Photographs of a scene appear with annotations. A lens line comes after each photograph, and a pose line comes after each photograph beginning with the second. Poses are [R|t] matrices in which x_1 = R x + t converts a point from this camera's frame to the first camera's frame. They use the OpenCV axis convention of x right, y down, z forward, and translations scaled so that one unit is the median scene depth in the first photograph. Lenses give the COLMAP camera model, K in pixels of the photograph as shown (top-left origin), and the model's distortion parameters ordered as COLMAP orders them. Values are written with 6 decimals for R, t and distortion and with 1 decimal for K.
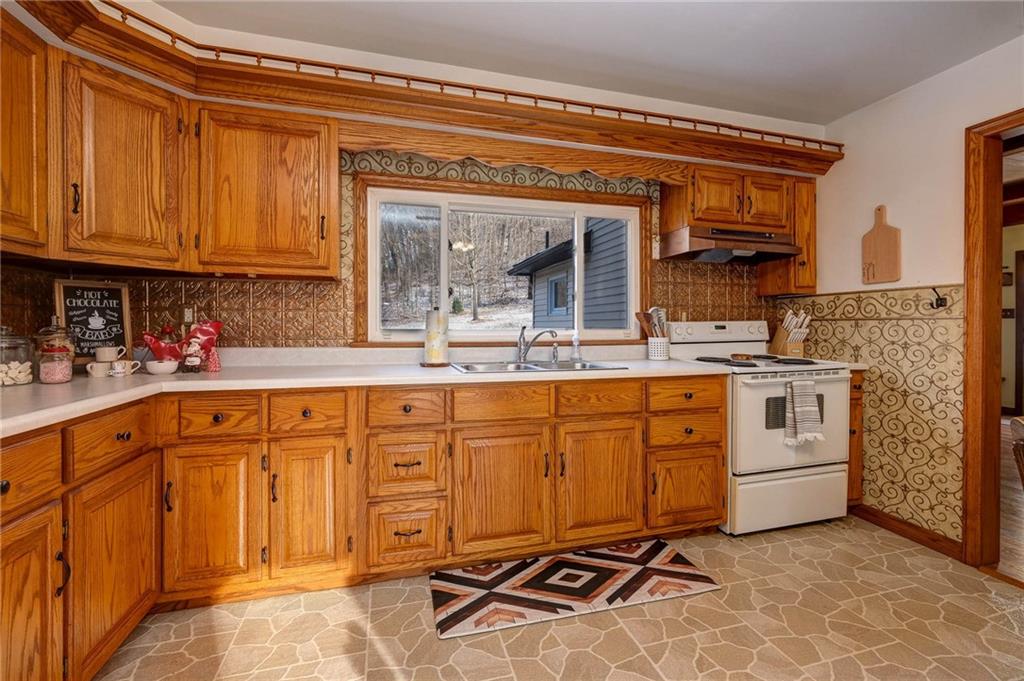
lens RADIAL K [[448.3, 0, 511.5], [0, 448.3, 330.5], [0, 0, 1]] dist [-0.002507, -0.000320]
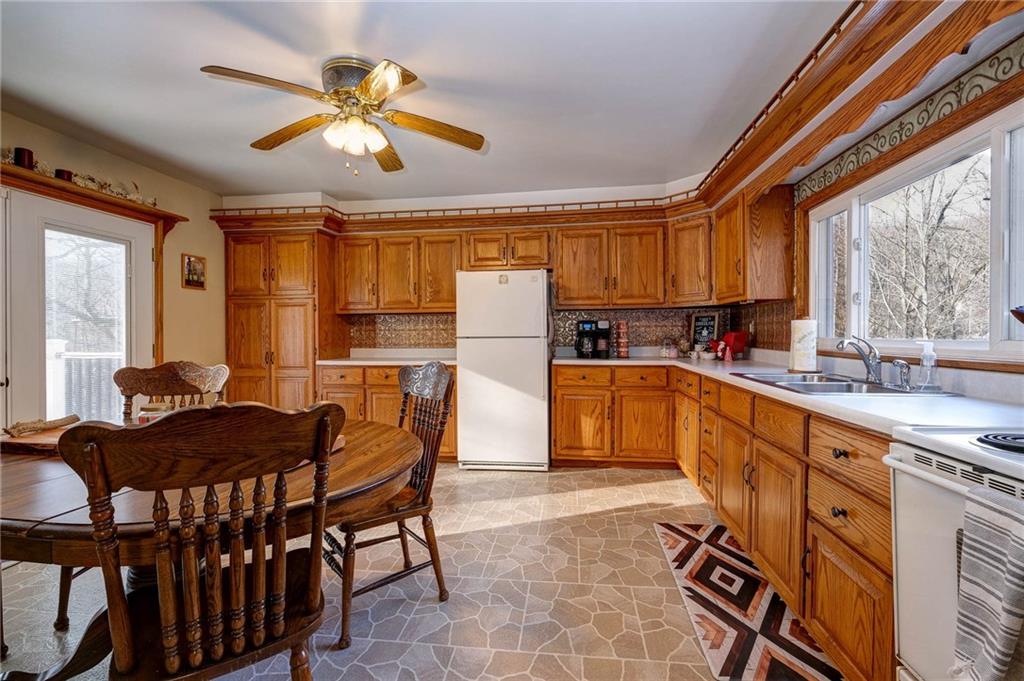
lens RADIAL K [[448.3, 0, 511.5], [0, 448.3, 330.5], [0, 0, 1]] dist [-0.002507, -0.000320]
pose [[-0.404603, -0.005027, -0.914478, 1.327991], [-0.002162, 0.999987, -0.004540, -0.016406], [0.914490, 0.000140, -0.404609, 1.001234]]
